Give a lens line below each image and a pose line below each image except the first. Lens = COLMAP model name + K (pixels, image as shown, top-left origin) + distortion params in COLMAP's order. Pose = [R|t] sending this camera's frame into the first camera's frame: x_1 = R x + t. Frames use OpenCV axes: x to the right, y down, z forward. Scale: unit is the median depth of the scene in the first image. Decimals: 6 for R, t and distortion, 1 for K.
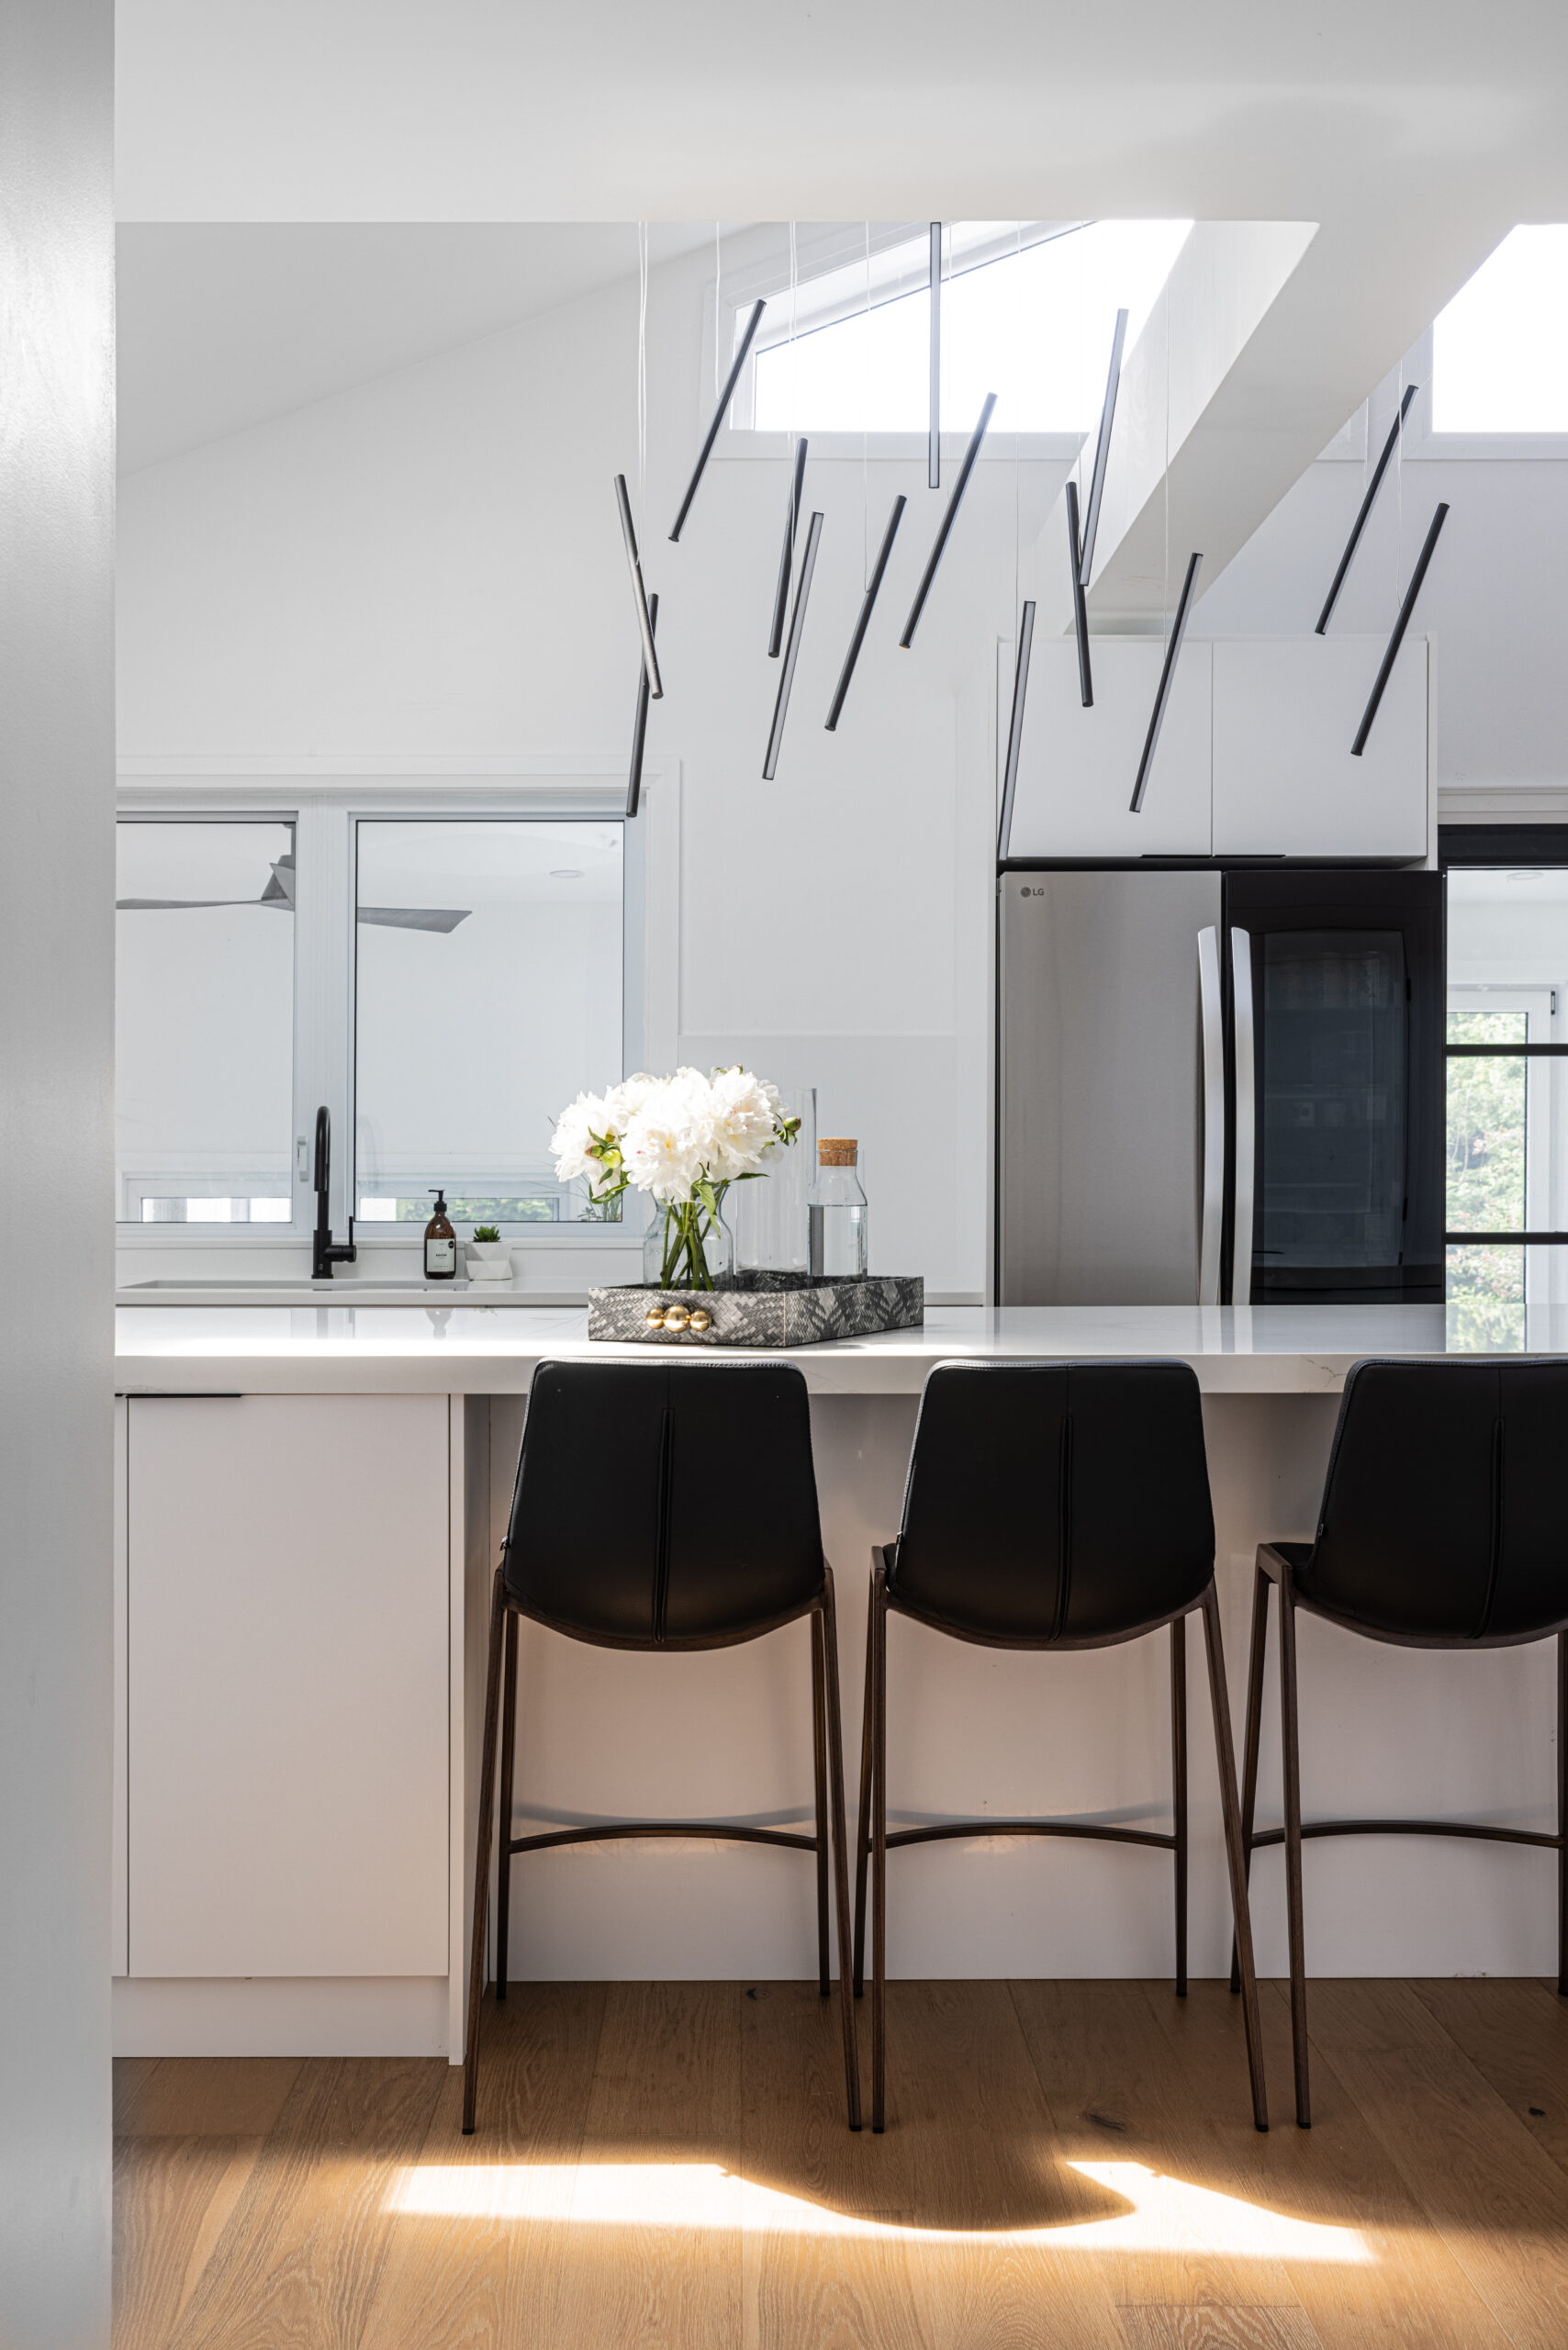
lens RADIAL K [[2180.3, 0, 772.0], [0, 2180.3, 1160.5], [0, 0, 1]] dist [0.002228, 0.000000]
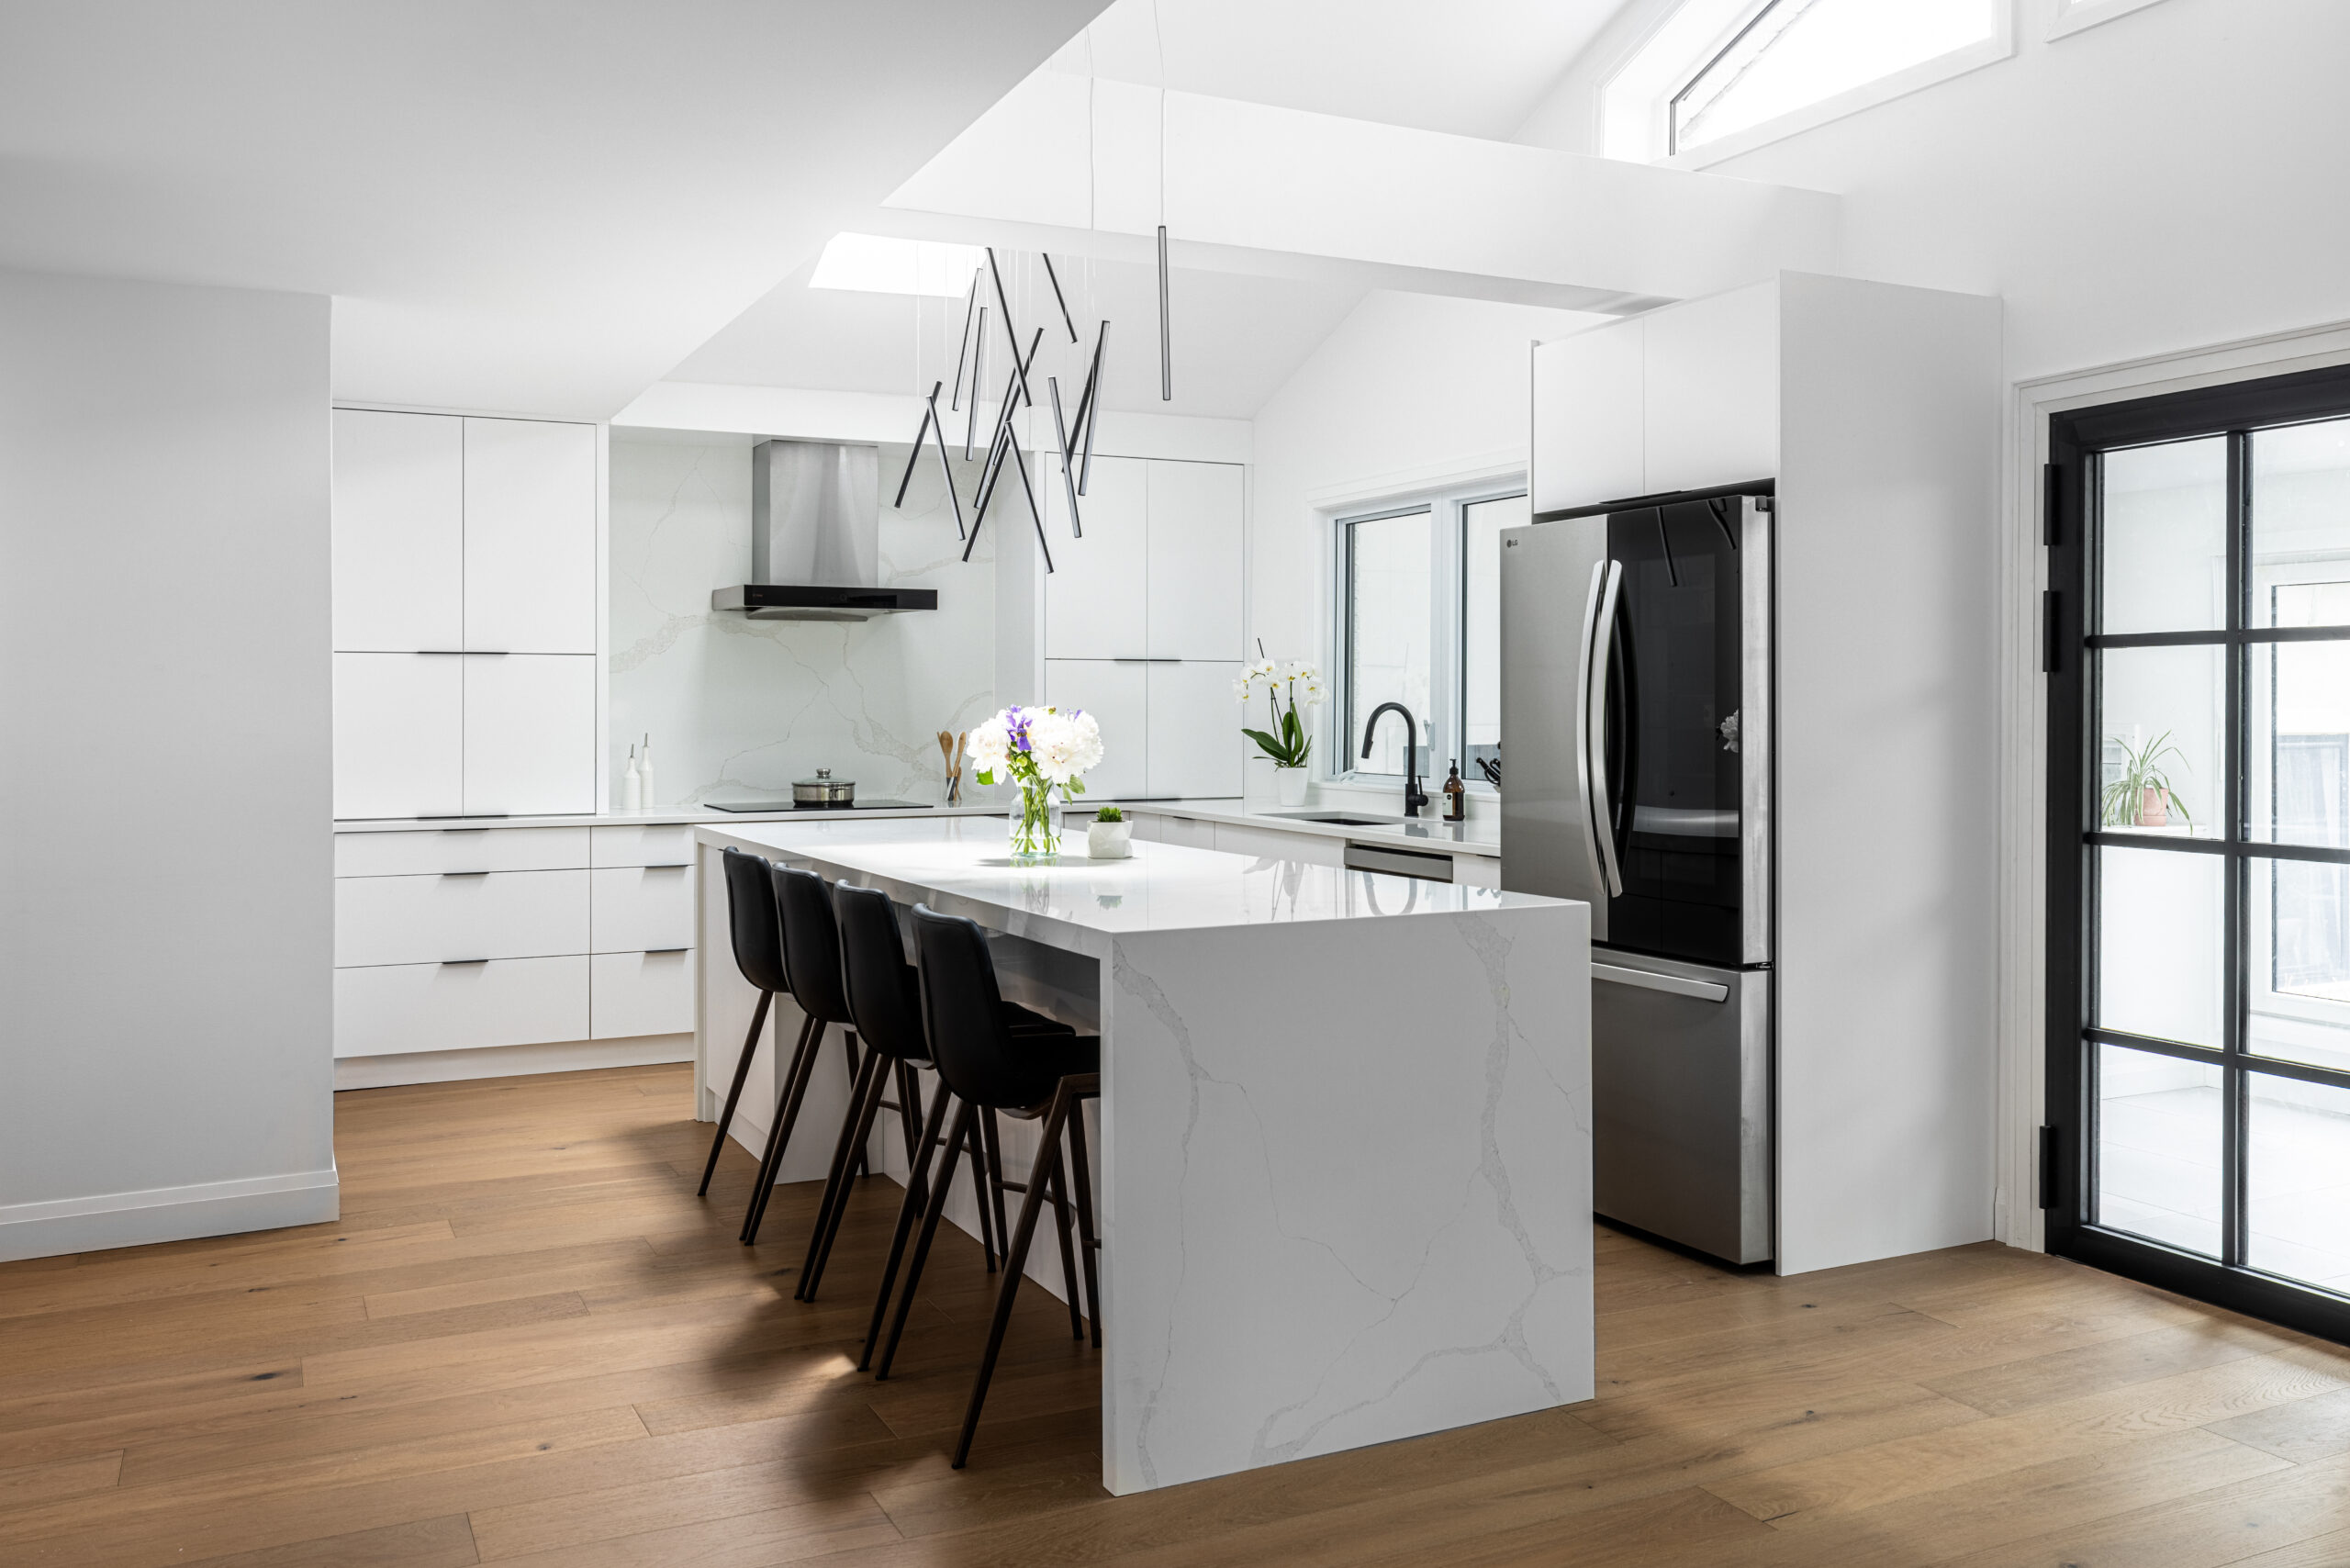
lens RADIAL K [[1943.7, 0, 1163.6], [0, 1943.7, 702.6], [0, 0, 1]] dist [-0.001109, -0.003117]
pose [[0.440157, -0.001582, -0.897920, 1.669252], [0.000146, 0.999999, -0.001690, -0.040107], [0.897921, 0.000613, 0.440156, 0.465083]]
